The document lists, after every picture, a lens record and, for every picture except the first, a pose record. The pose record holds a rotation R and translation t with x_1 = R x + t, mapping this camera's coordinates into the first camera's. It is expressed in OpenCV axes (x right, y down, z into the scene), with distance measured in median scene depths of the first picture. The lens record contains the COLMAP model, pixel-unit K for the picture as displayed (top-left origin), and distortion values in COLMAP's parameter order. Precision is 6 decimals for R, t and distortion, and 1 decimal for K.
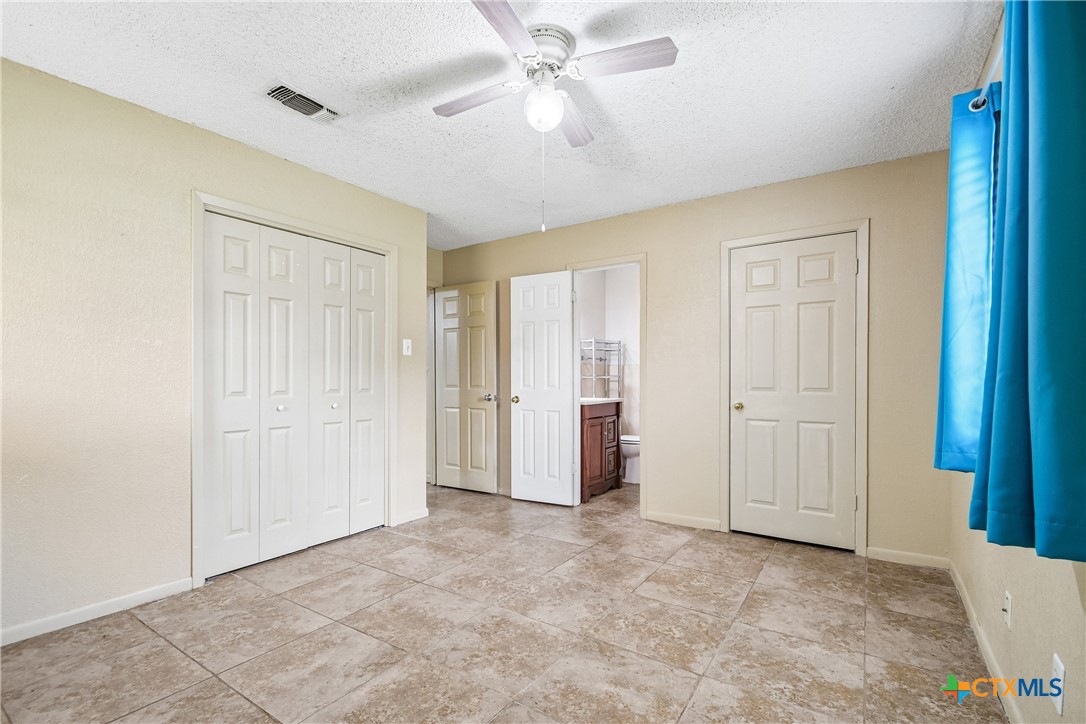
lens RADIAL K [[488.8, 0, 541.9], [0, 488.8, 381.9], [0, 0, 1]] dist [-0.004687, -0.000918]
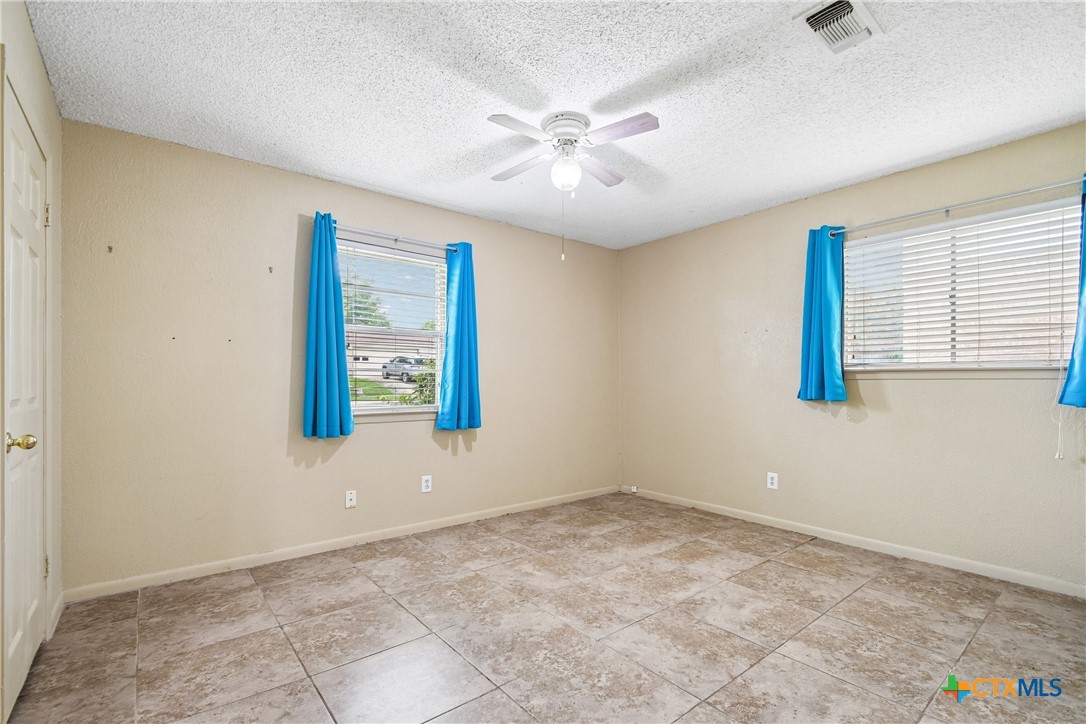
lens RADIAL K [[488.8, 0, 541.9], [0, 488.8, 381.9], [0, 0, 1]] dist [-0.004687, -0.000918]
pose [[-0.954257, 0.002015, 0.298980, -0.269838], [0.001631, 0.999997, -0.001531, -0.002139], [-0.298982, -0.000974, -0.954258, 1.876354]]
